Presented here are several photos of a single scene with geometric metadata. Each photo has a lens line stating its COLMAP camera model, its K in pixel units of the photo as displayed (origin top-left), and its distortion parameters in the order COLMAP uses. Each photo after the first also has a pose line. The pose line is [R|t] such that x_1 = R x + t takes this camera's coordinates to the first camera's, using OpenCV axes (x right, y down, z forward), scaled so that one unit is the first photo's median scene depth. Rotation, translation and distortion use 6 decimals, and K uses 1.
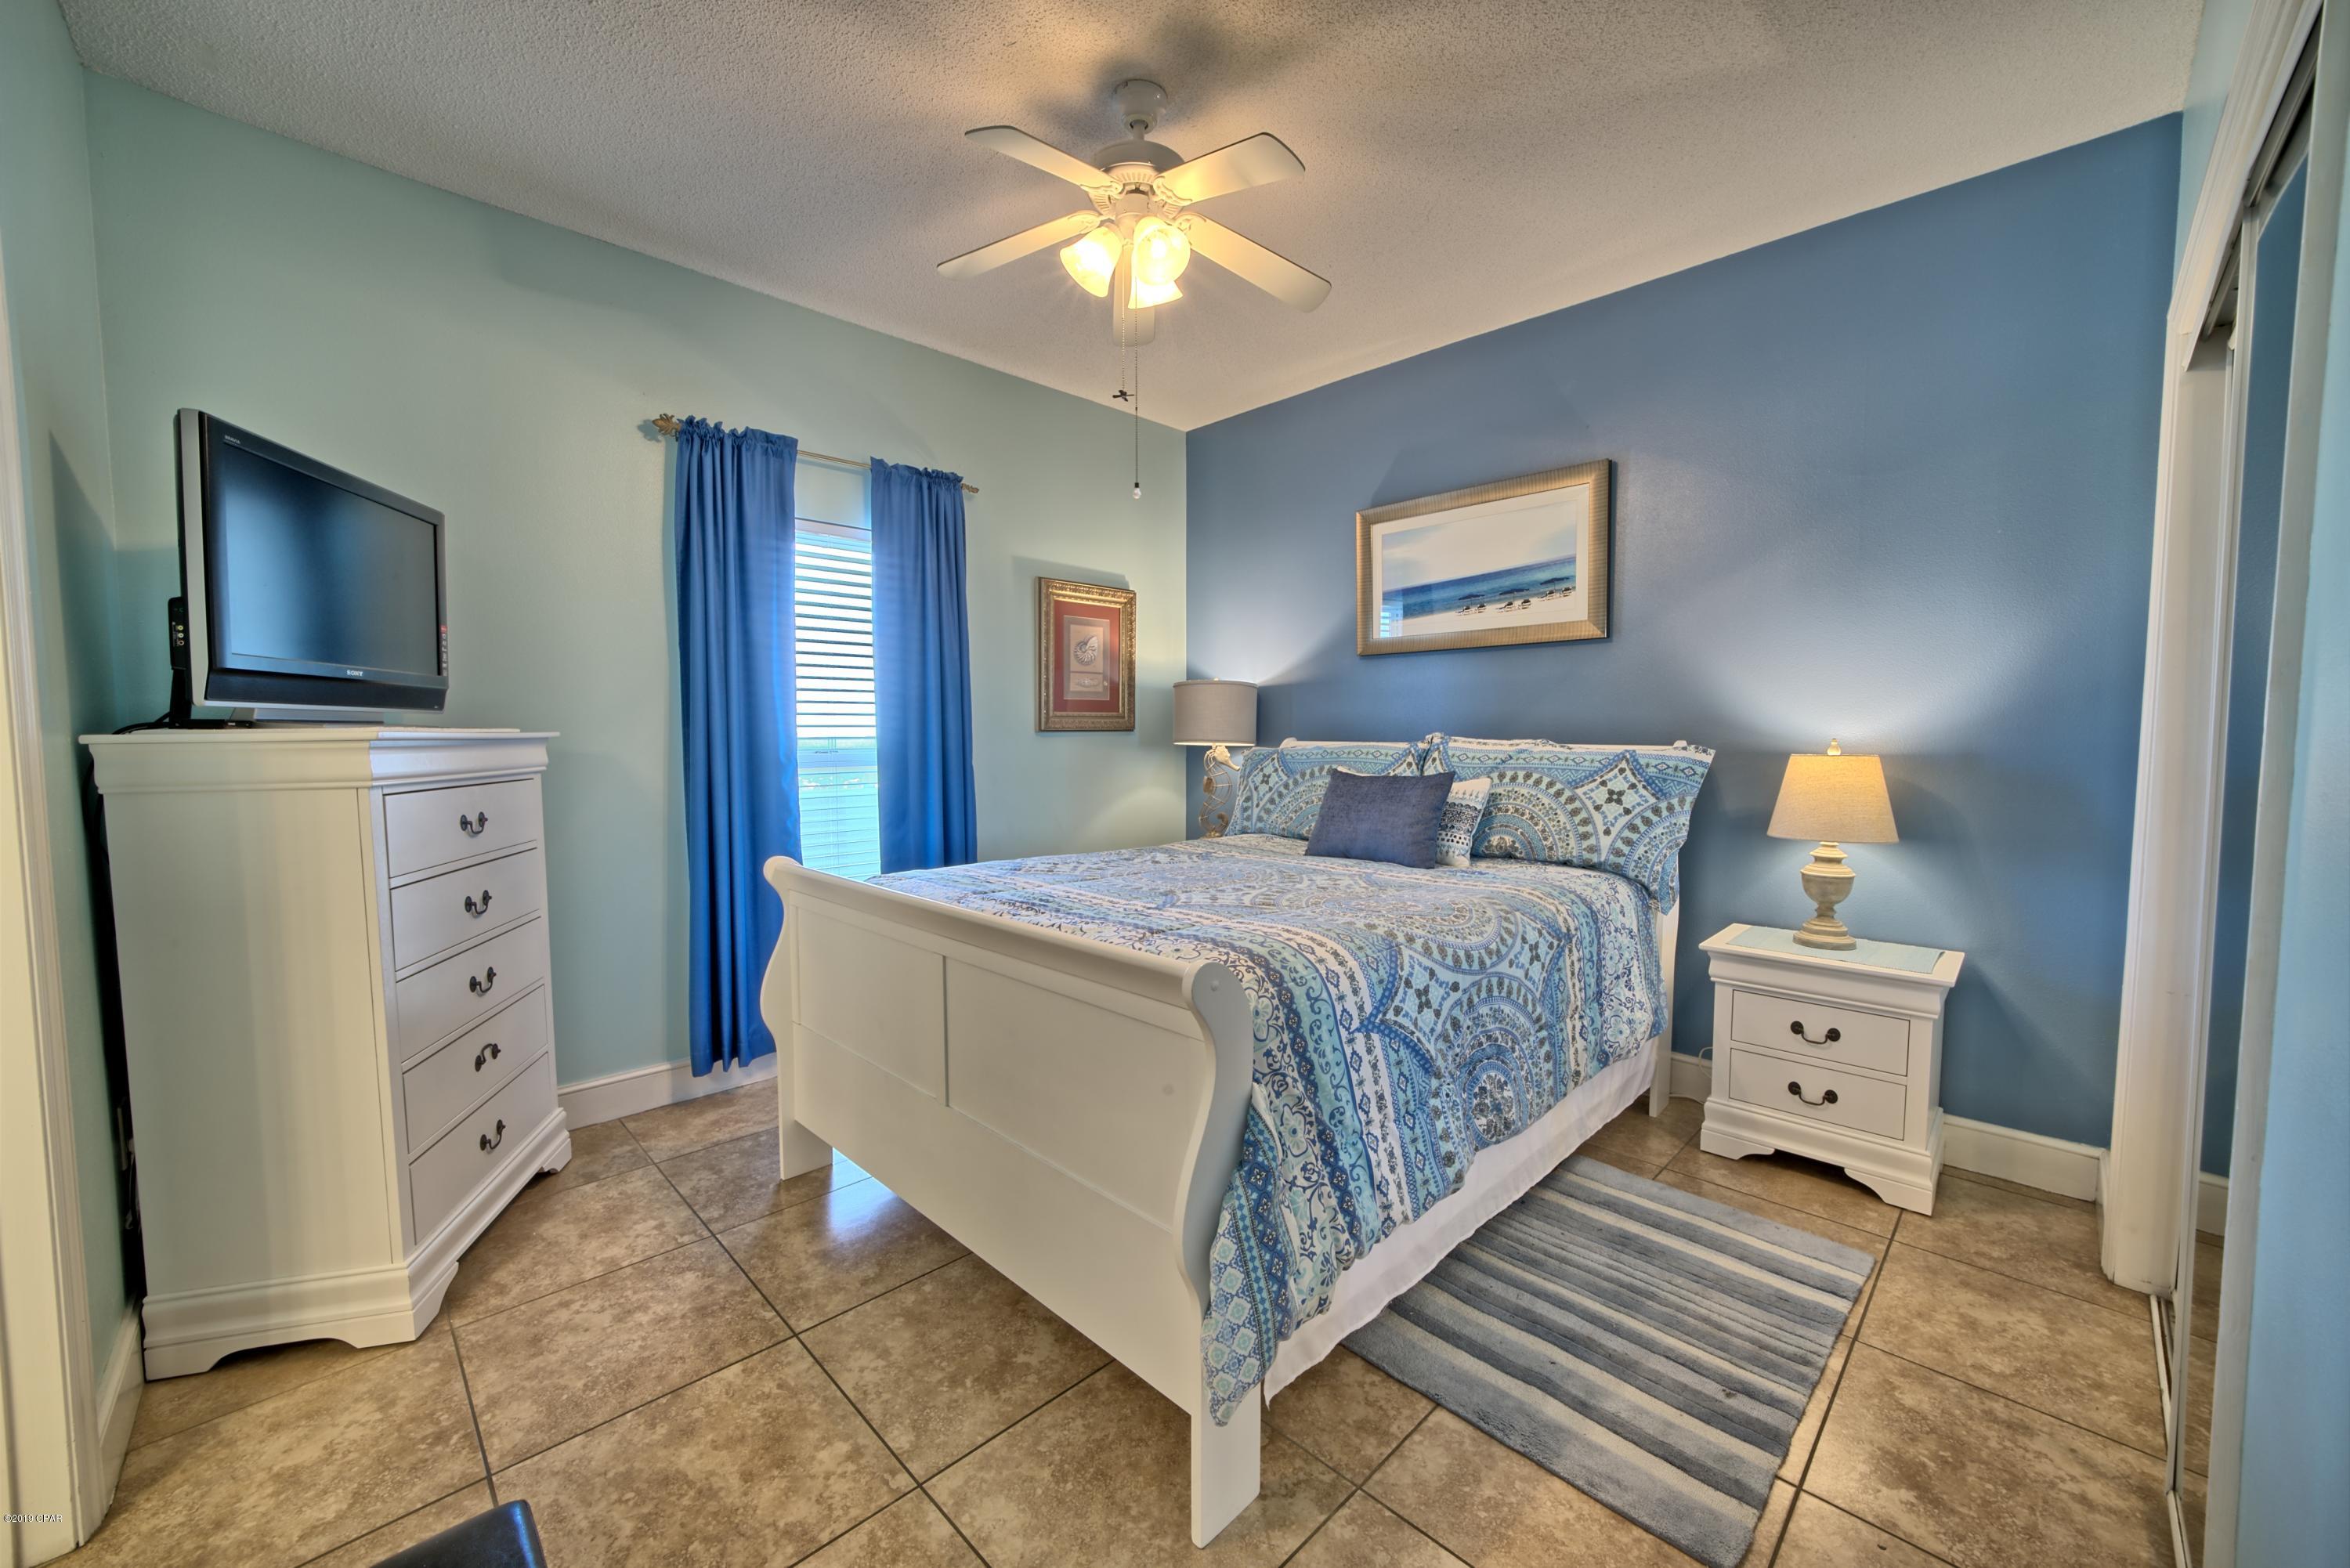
lens RADIAL K [[853.1, 0, 1180.5], [0, 853.1, 782.9], [0, 0, 1]] dist [-0.017313, 0.001042]
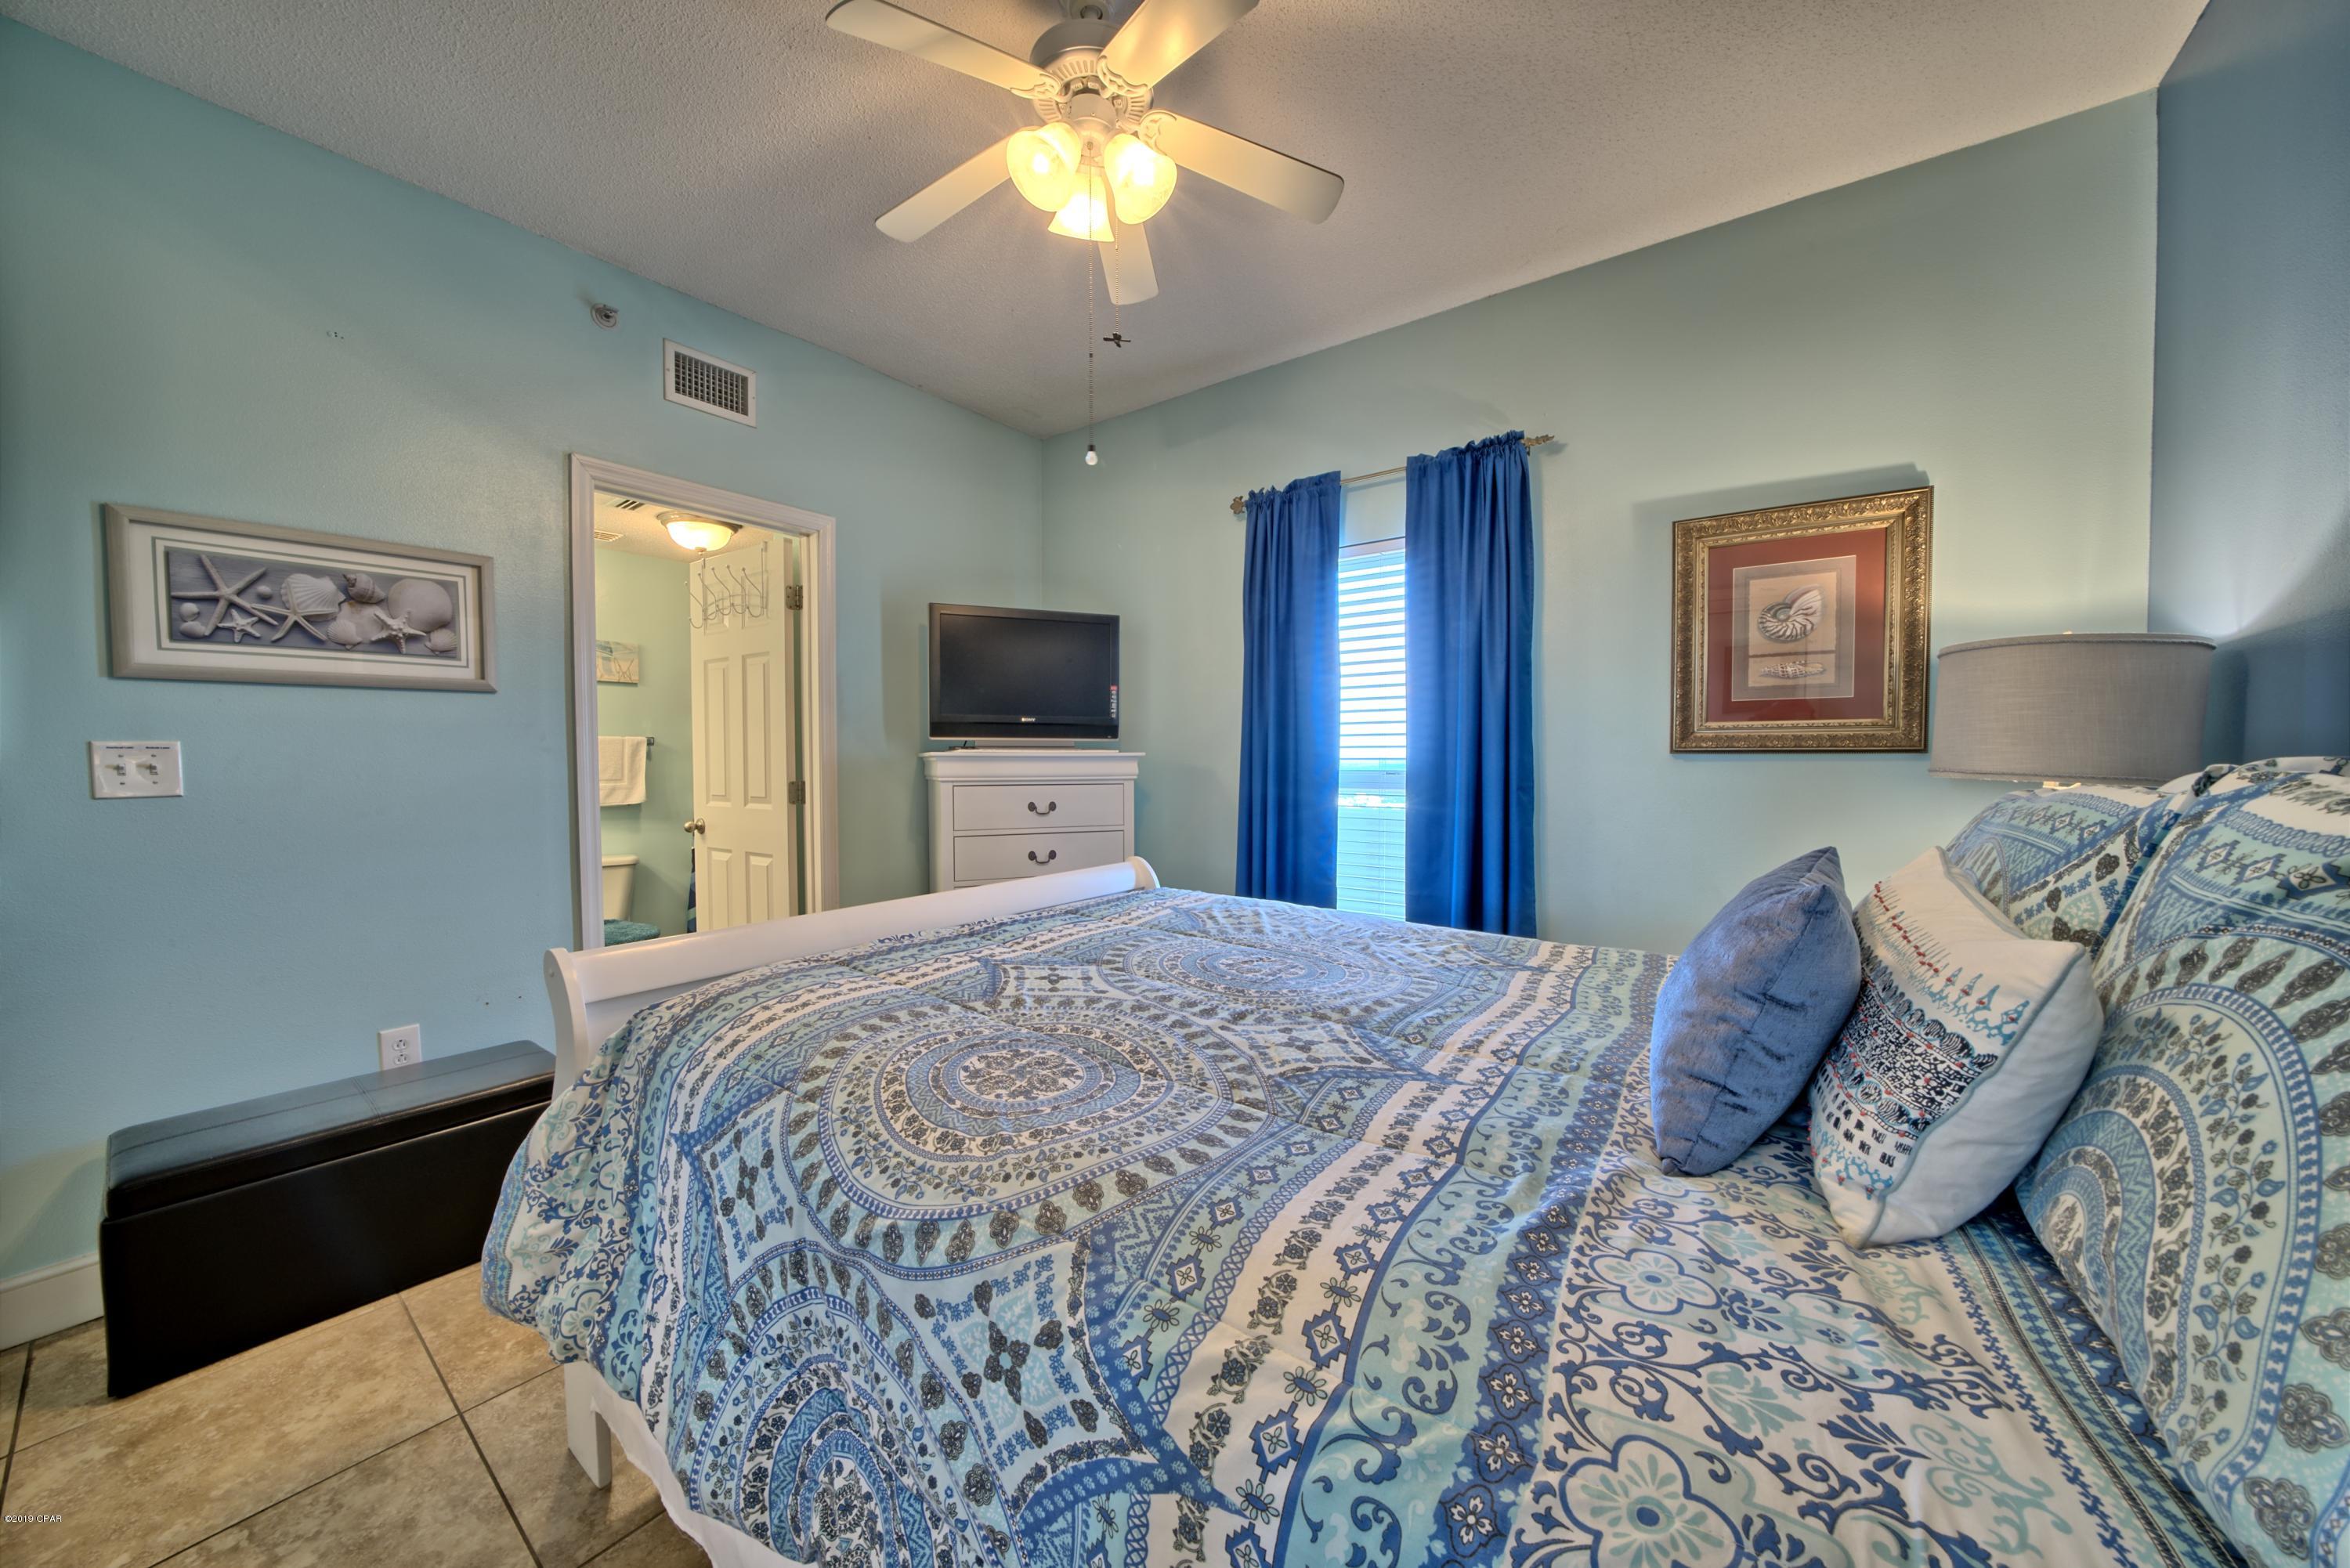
lens RADIAL K [[808.4, 0, 1181.8], [0, 808.4, 778.7], [0, 0, 1]] dist [-0.021829, 0.001680]
pose [[0.166335, 0.033977, -0.985484, 0.497019], [-0.055815, 0.998128, 0.024992, -0.042171], [0.984488, 0.050848, 0.167920, 0.653874]]
